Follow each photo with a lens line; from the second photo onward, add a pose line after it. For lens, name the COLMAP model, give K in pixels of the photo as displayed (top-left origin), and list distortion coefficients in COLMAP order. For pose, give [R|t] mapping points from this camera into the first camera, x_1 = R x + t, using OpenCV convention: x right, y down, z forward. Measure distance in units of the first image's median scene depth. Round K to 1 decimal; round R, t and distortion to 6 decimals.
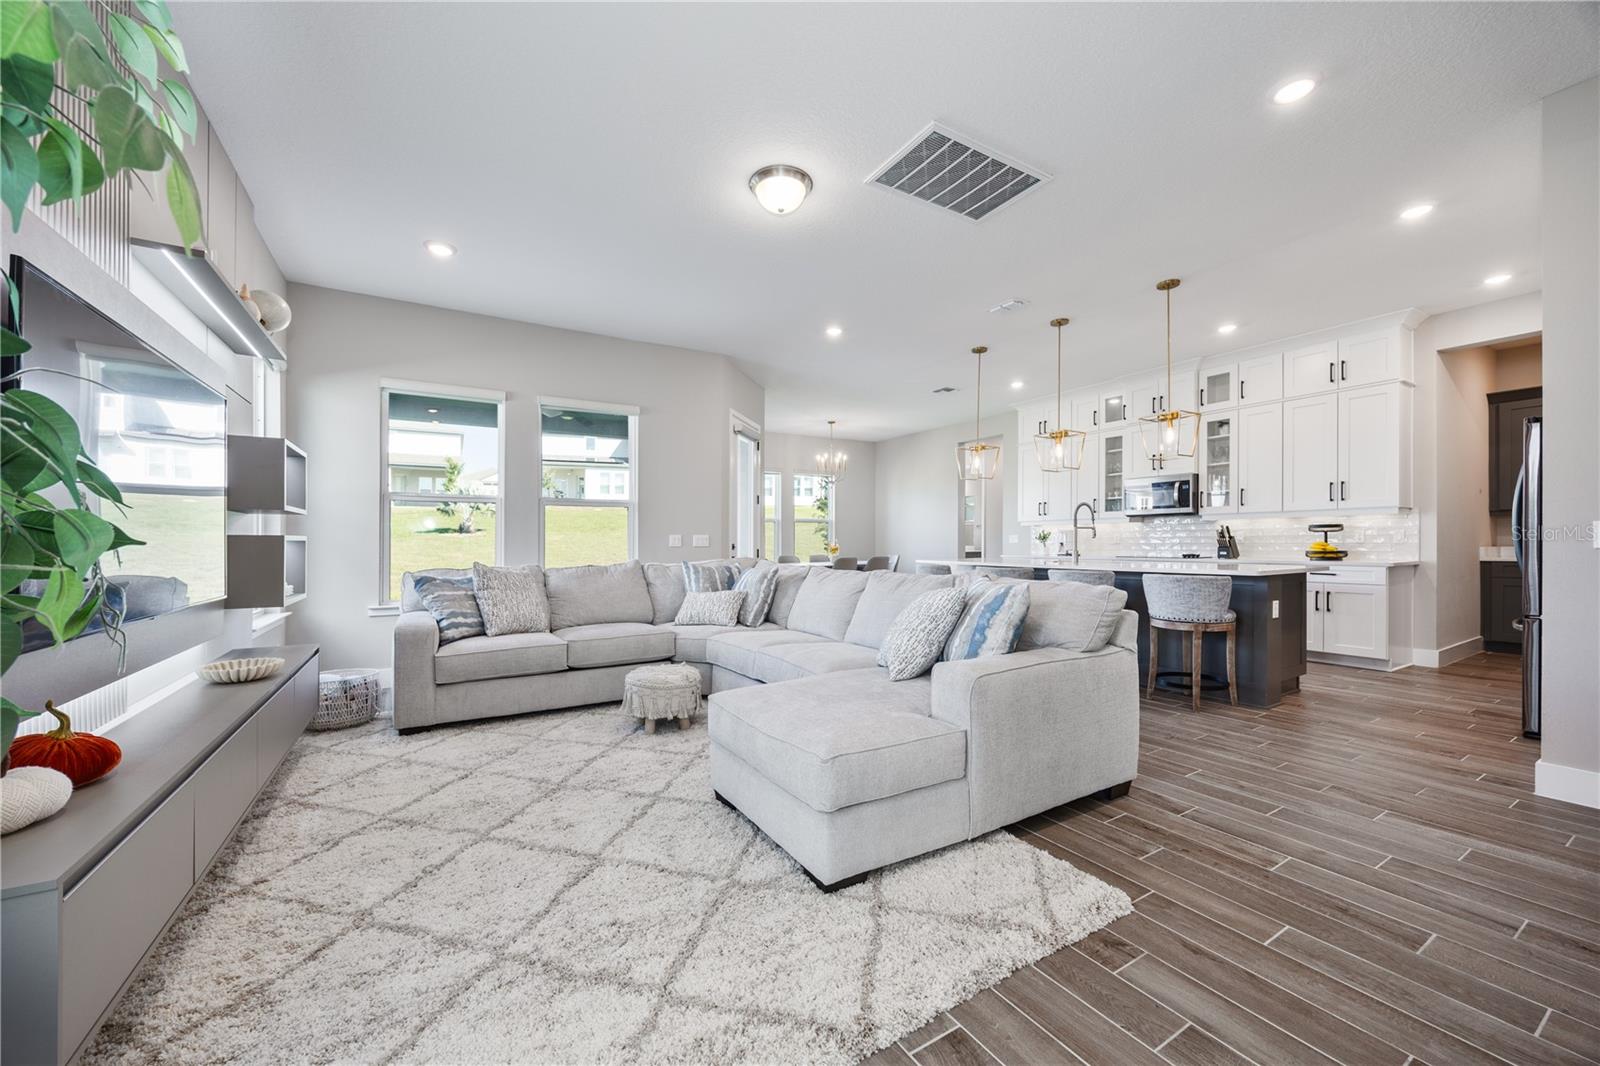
lens RADIAL K [[606.5, 0, 800.6], [0, 606.5, 539.2], [0, 0, 1]] dist [-0.003045, -0.000489]
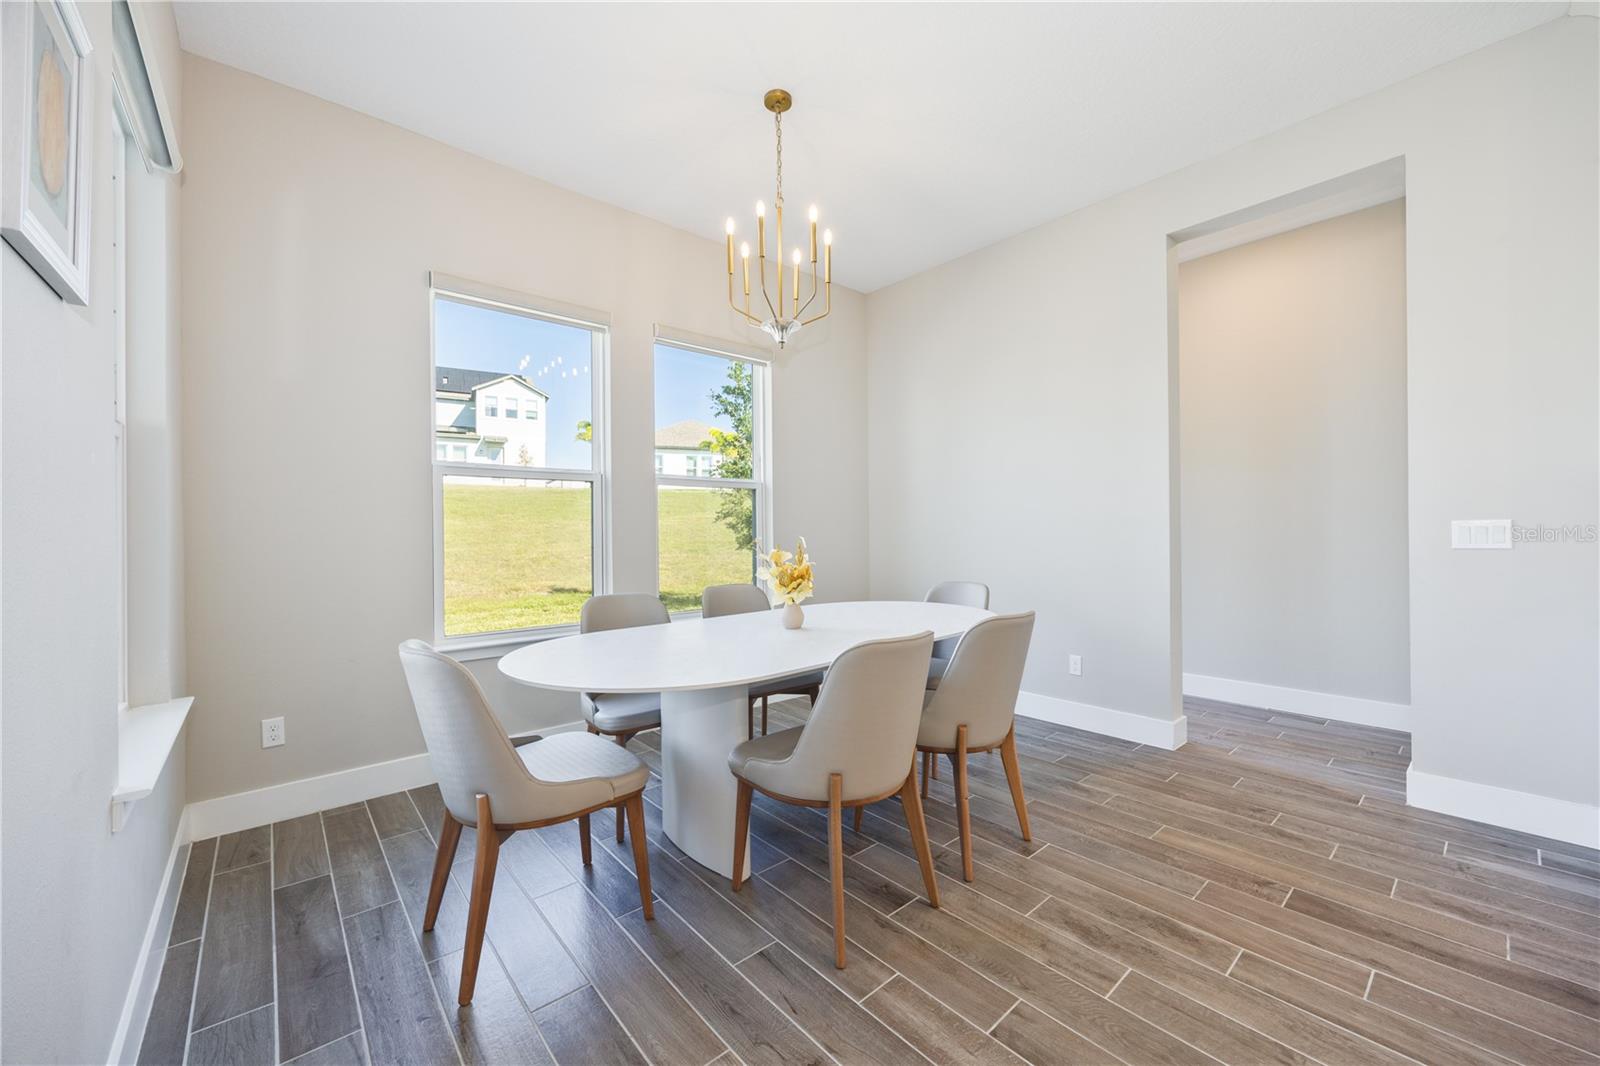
lens RADIAL K [[608.4, 0, 806.6], [0, 608.4, 542.5], [0, 0, 1]] dist [0.000487, 0.000086]
pose [[0.983362, -0.004222, 0.181609, 0.026737], [0.001952, 0.999918, 0.012675, -0.002237], [-0.181647, -0.012109, 0.983289, 1.253579]]
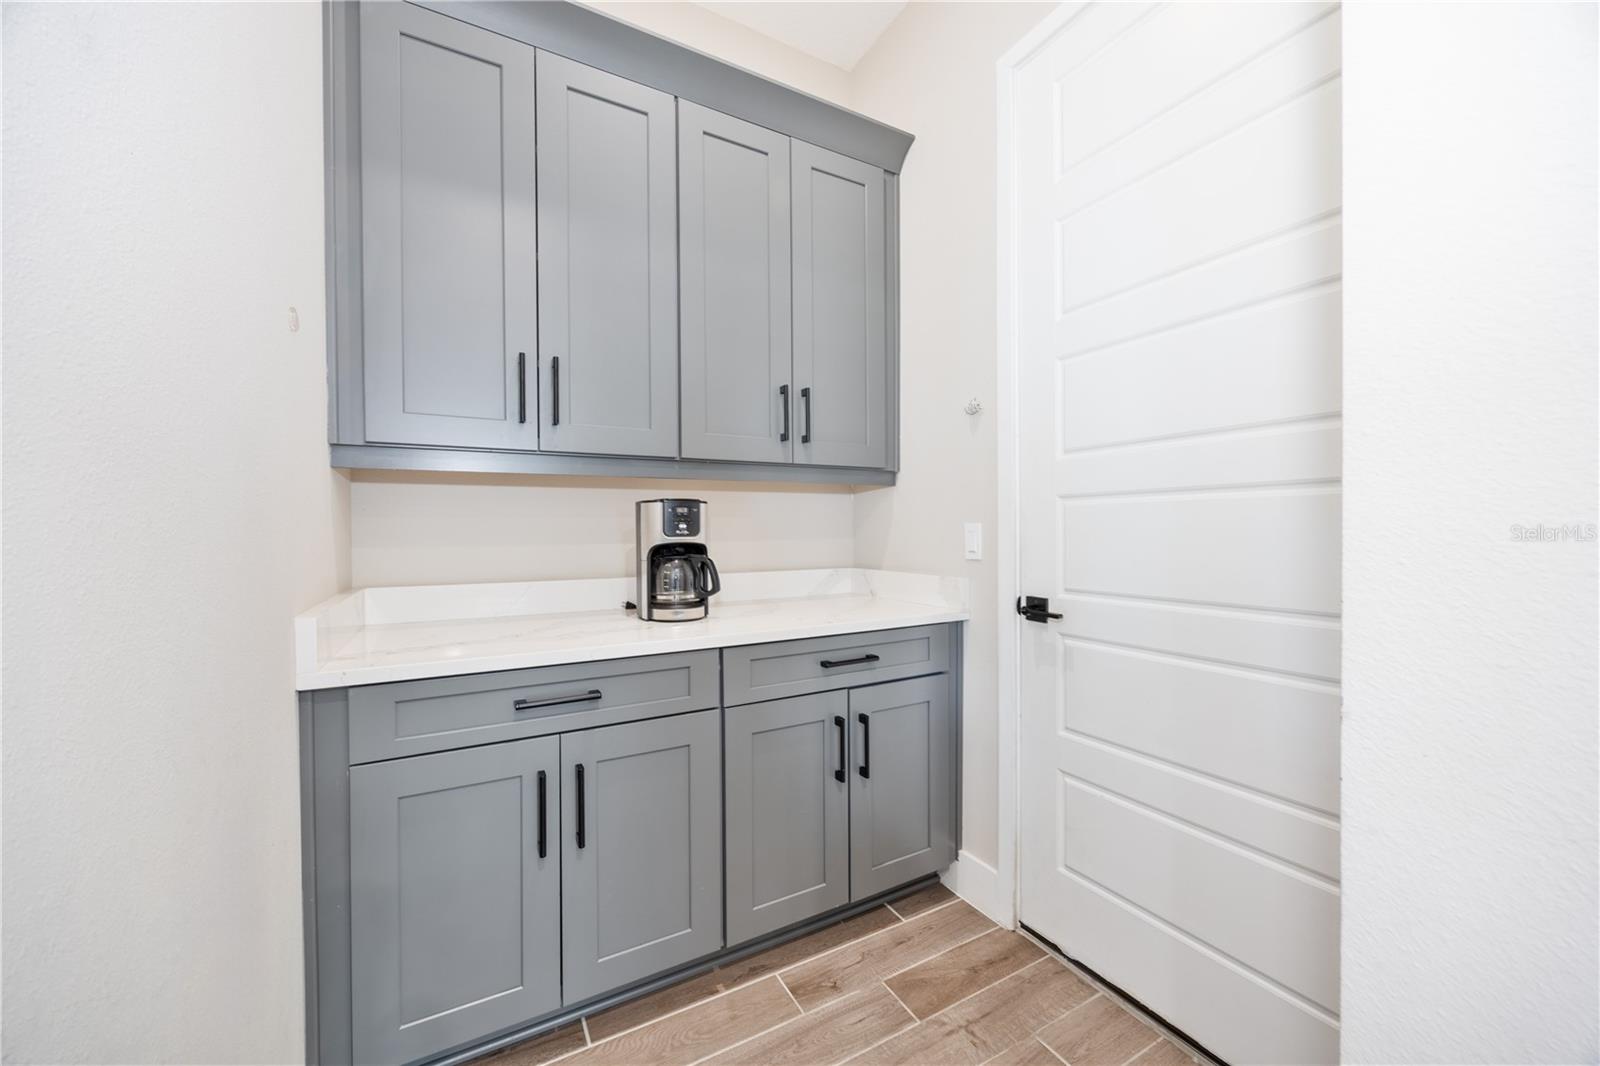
lens RADIAL K [[606.5, 0, 800.6], [0, 606.5, 539.2], [0, 0, 1]] dist [-0.003045, -0.000489]
pose [[0.033957, 0.002294, 0.999421, 0.980889], [0.003051, 0.999992, -0.002399, -0.010631], [-0.999419, 0.003131, 0.033949, 0.870819]]
